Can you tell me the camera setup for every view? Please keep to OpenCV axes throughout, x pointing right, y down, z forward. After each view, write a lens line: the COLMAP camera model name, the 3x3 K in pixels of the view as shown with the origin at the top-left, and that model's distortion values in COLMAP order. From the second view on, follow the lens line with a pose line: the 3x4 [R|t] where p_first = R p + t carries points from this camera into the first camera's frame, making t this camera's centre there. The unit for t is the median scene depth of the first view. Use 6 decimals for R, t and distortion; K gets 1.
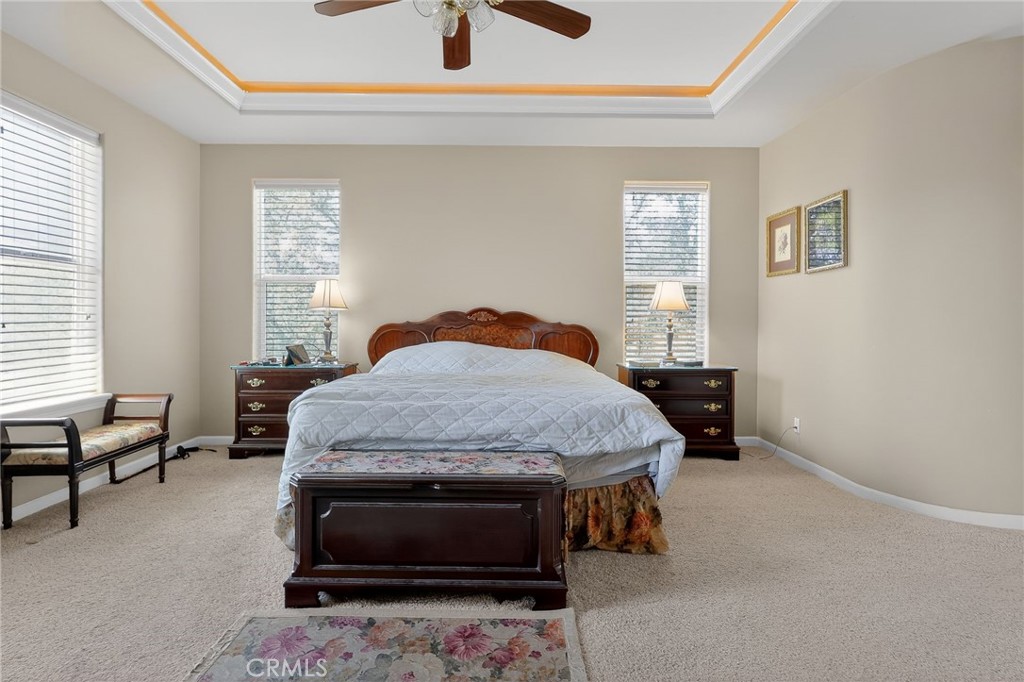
lens RADIAL K [[503.4, 0, 507.9], [0, 503.4, 330.4], [0, 0, 1]] dist [0.001379, -0.000445]
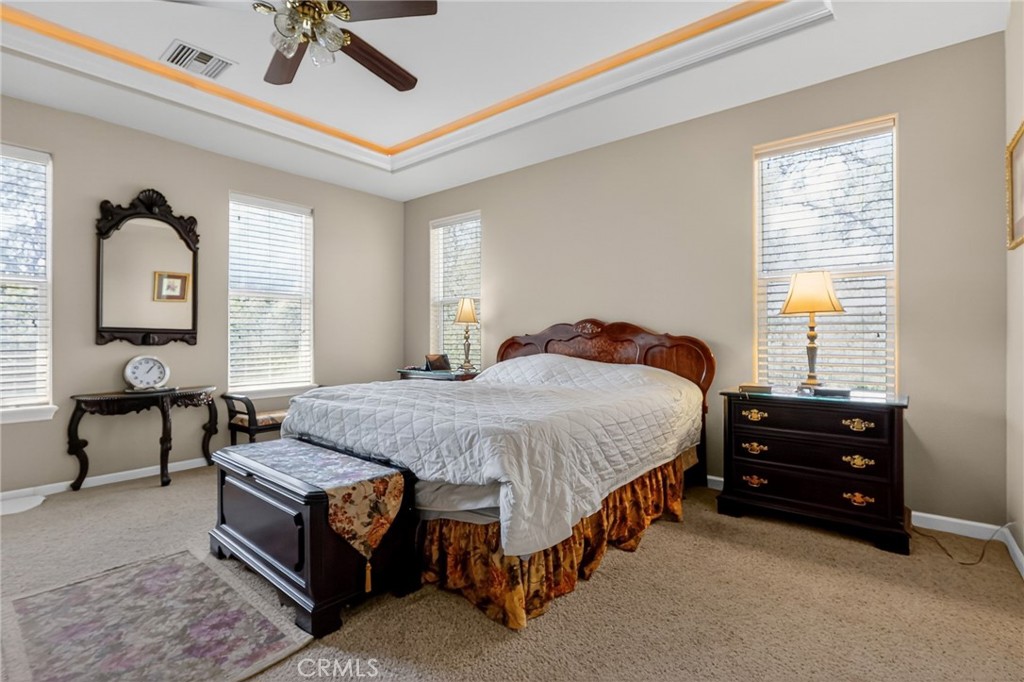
lens RADIAL K [[465.1, 0, 514.1], [0, 465.1, 341.5], [0, 0, 1]] dist [0.005054, -0.000479]
pose [[0.783248, 0.001360, -0.621708, 0.401191], [-0.007632, 0.999943, -0.007429, 0.005340], [0.621662, 0.010563, 0.783214, 0.235784]]
